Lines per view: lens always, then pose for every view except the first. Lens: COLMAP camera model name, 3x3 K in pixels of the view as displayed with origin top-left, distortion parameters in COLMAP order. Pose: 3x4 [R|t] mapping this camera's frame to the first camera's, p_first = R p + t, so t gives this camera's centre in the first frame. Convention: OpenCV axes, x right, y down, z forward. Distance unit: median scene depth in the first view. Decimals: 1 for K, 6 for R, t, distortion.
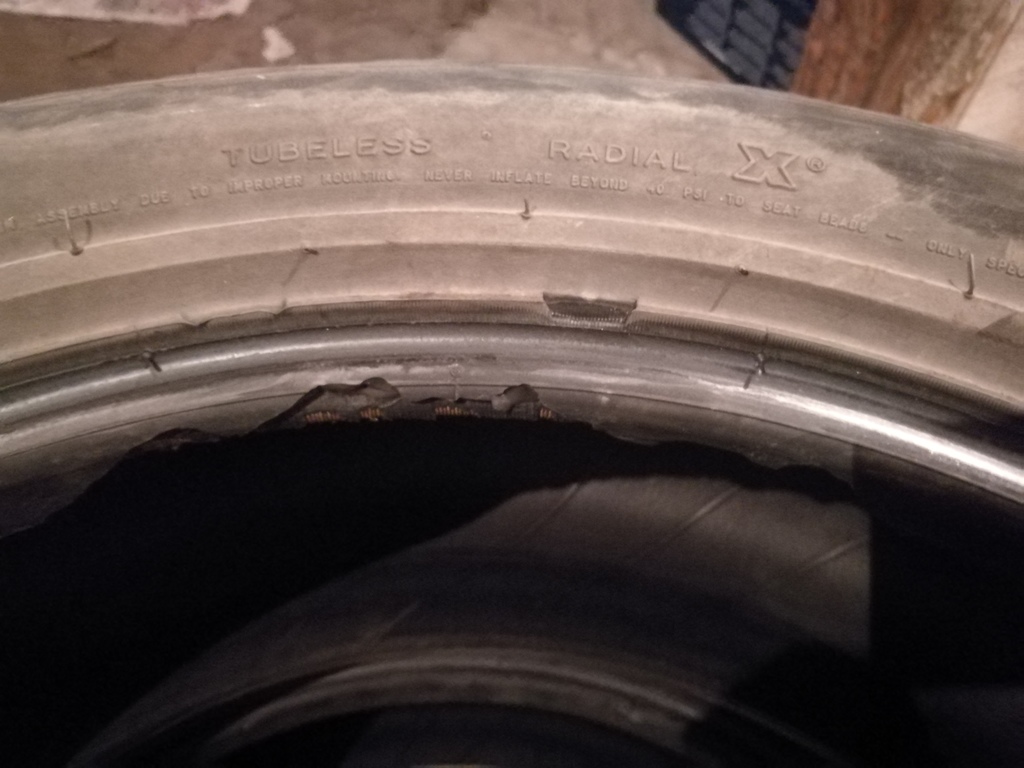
lens RADIAL K [[777.7, 0, 510.6], [0, 777.7, 366.5], [0, 0, 1]] dist [-0.009900, 0.010911]
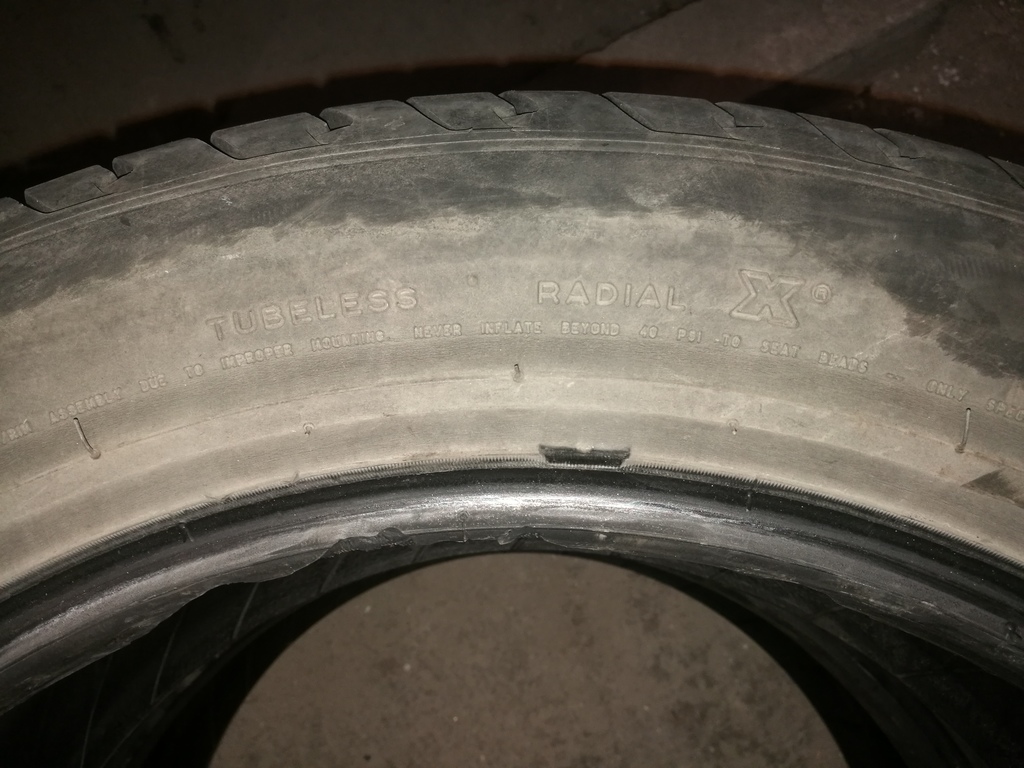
lens RADIAL K [[793.6, 0, 512.0], [0, 793.6, 384.0], [0, 0, 1]] dist [0.068278, -0.143759]
pose [[0.996495, -0.054890, -0.063120, 0.073870], [0.074780, 0.922709, 0.378175, -0.551128], [0.037484, -0.381569, 0.923580, 0.046285]]
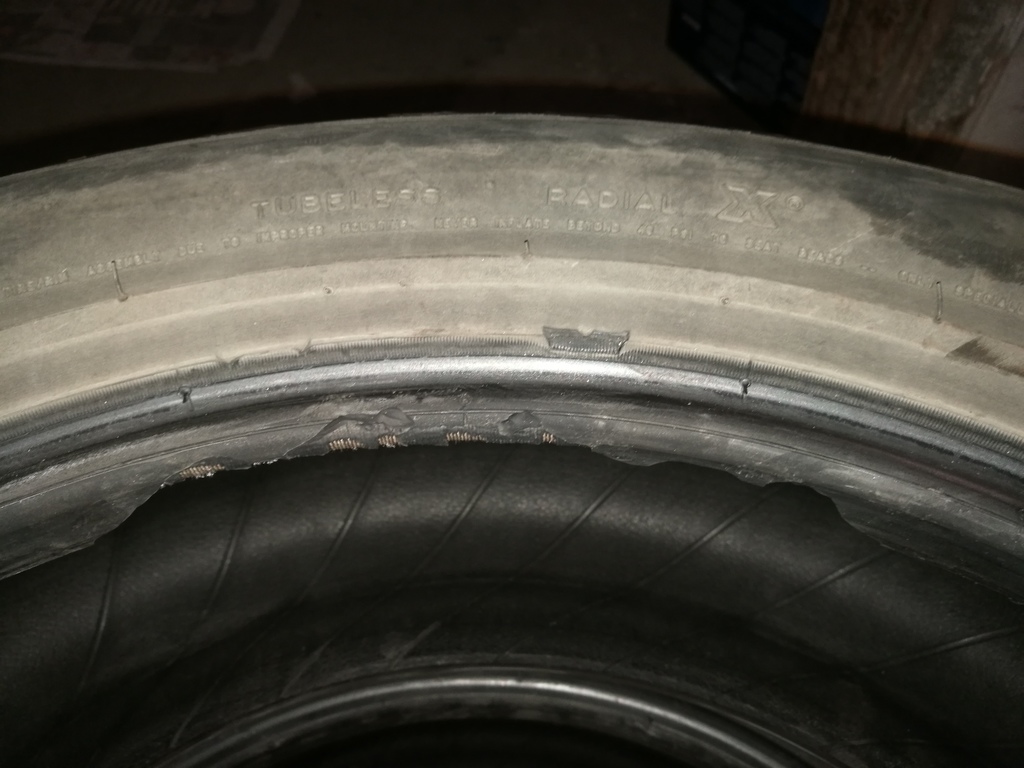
lens RADIAL K [[791.7, 0, 512.8], [0, 791.7, 364.5], [0, 0, 1]] dist [0.059338, -0.151362]
pose [[0.999416, -0.019366, -0.028161, 0.027959], [0.018312, 0.999140, -0.037208, -0.001320], [0.028857, 0.036671, 0.998911, -0.109544]]
